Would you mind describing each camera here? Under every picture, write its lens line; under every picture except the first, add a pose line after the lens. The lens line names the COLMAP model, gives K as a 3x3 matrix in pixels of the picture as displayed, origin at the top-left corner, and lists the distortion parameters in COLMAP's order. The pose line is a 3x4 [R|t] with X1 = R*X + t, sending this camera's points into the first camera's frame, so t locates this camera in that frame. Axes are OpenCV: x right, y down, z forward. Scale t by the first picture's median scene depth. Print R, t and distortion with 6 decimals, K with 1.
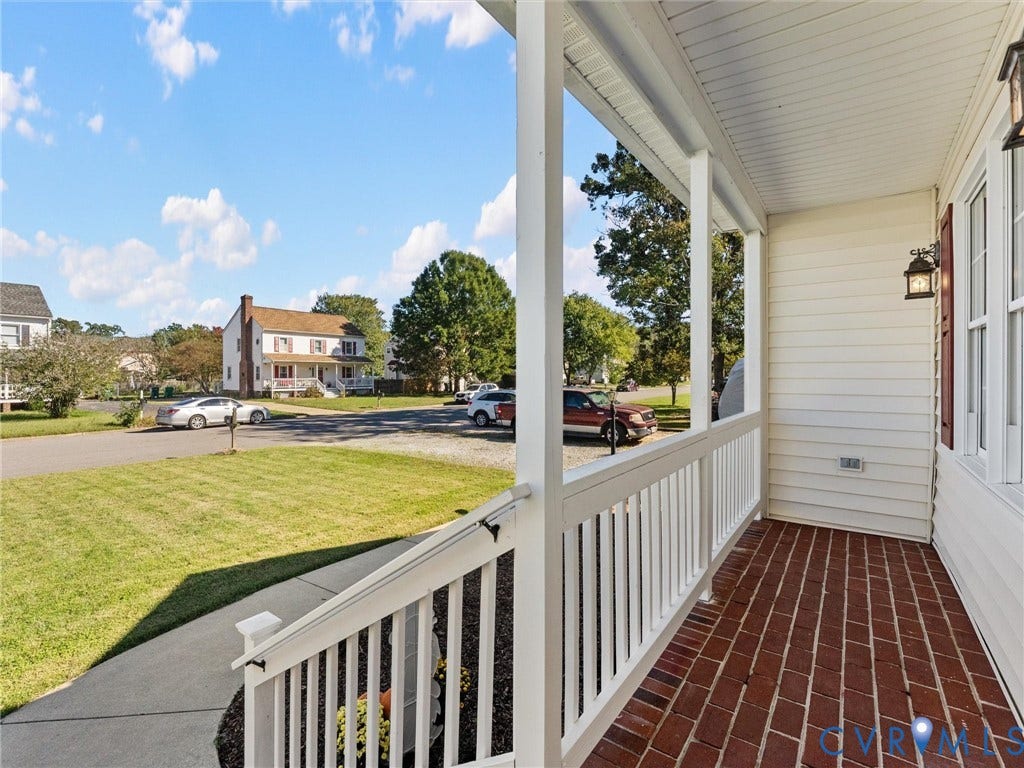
lens RADIAL K [[482.4, 0, 506.3], [0, 482.4, 386.2], [0, 0, 1]] dist [0.000343, -0.000271]
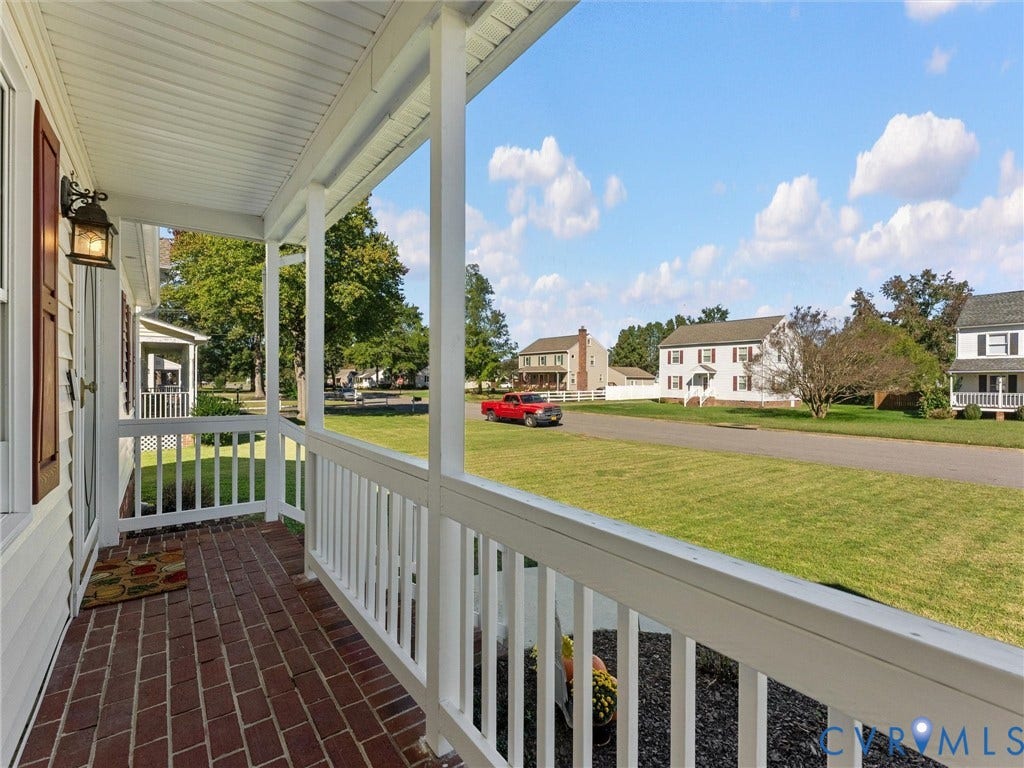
lens RADIAL K [[482.4, 0, 506.3], [0, 482.4, 386.2], [0, 0, 1]] dist [0.000343, -0.000271]
pose [[-0.315659, 0.011843, -0.948799, 1.037398], [-0.029934, 0.999300, 0.022432, -0.039237], [0.948400, 0.035483, -0.315084, 1.358763]]
